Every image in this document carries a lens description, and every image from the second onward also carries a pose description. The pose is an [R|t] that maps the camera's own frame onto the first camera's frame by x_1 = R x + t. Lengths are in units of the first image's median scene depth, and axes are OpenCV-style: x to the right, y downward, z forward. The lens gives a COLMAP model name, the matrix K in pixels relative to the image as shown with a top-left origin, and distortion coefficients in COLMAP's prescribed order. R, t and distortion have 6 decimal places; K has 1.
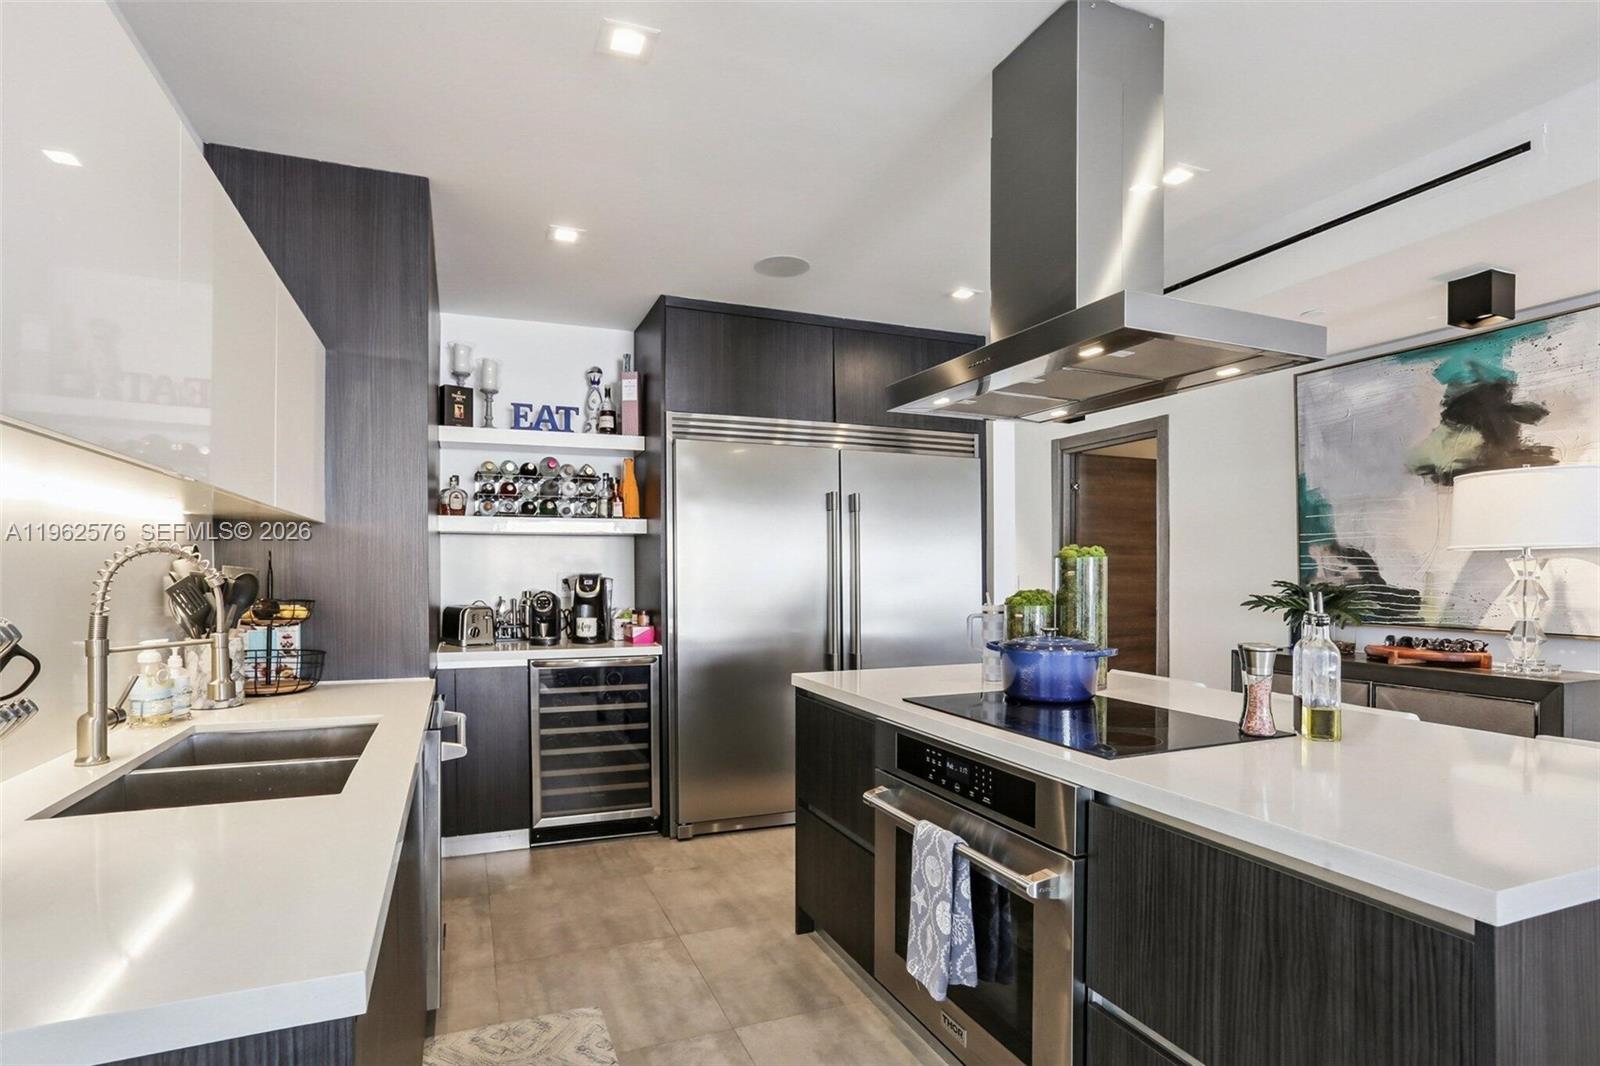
lens RADIAL K [[844.6, 0, 798.4], [0, 844.6, 565.7], [0, 0, 1]] dist [-0.000266, 0.037020]
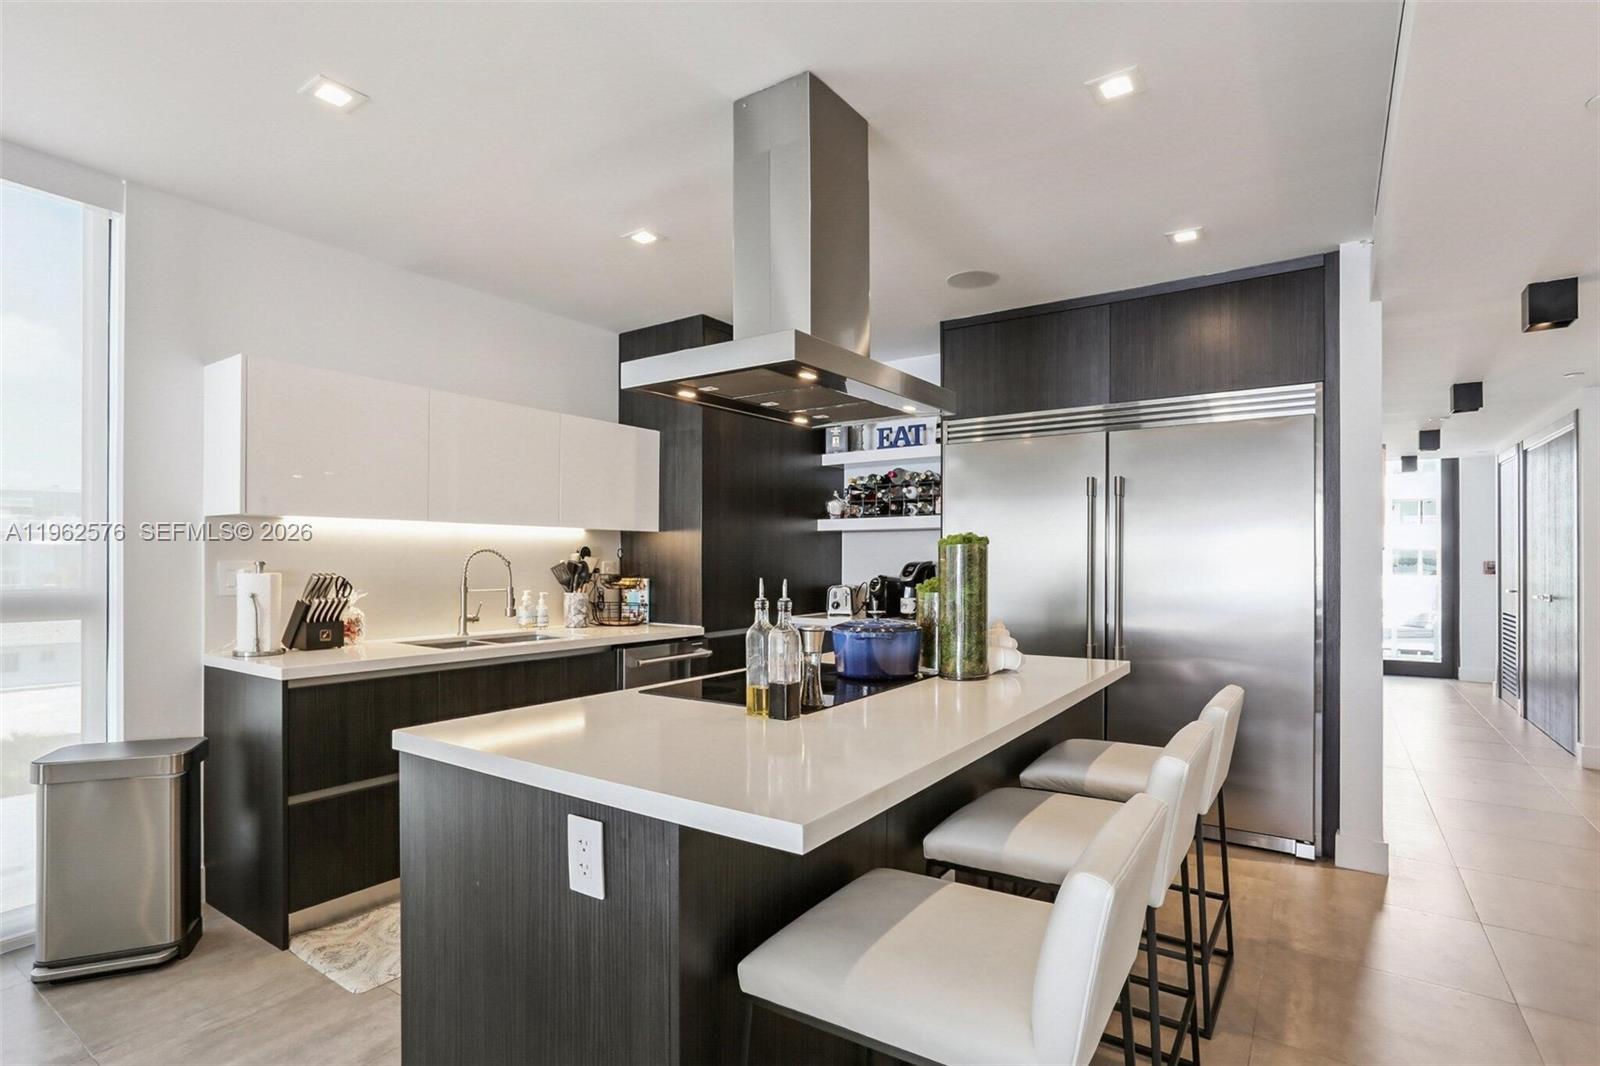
lens RADIAL K [[815.4, 0, 792.9], [0, 815.4, 525.1], [0, 0, 1]] dist [-0.056394, 0.032770]
pose [[0.574033, -0.037877, -0.817956, 0.590740], [0.003186, 0.999025, -0.044026, 0.007871], [0.818826, 0.022666, 0.573594, 0.185195]]
